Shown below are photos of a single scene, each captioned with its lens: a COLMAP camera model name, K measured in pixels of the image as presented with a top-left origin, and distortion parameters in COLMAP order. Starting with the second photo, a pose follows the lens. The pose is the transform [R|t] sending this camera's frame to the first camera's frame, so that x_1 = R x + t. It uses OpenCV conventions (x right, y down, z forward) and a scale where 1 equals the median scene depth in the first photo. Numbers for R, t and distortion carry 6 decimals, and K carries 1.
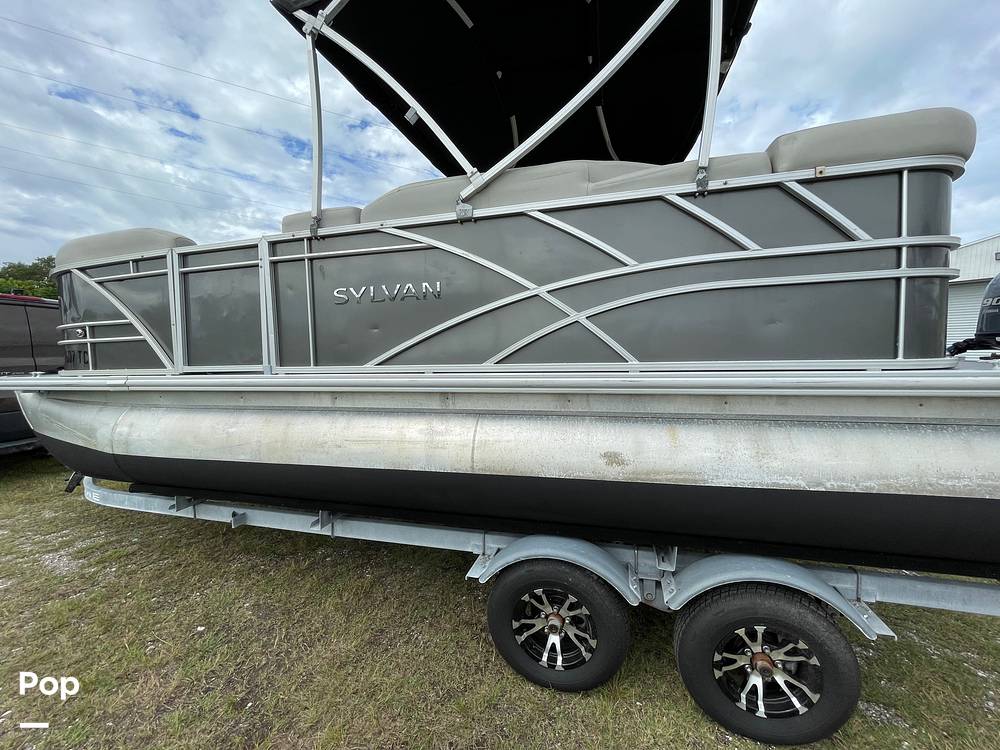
lens RADIAL K [[405.8, 0, 499.8], [0, 405.8, 372.6], [0, 0, 1]] dist [-0.002614, 0.000175]
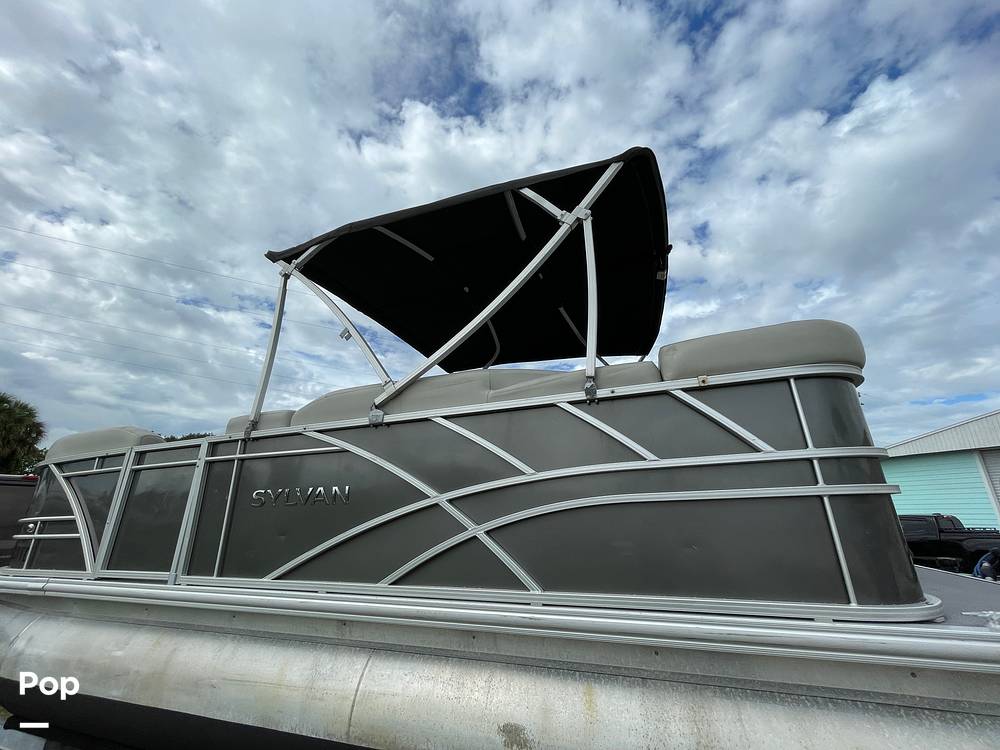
lens RADIAL K [[405.8, 0, 500.0], [0, 405.8, 373.4], [0, 0, 1]] dist [-0.002614, 0.000175]
pose [[0.995981, -0.027141, -0.085353, 0.300920], [-0.007564, 0.924084, -0.382114, -0.107159], [0.089244, 0.381224, 0.920165, 0.047246]]
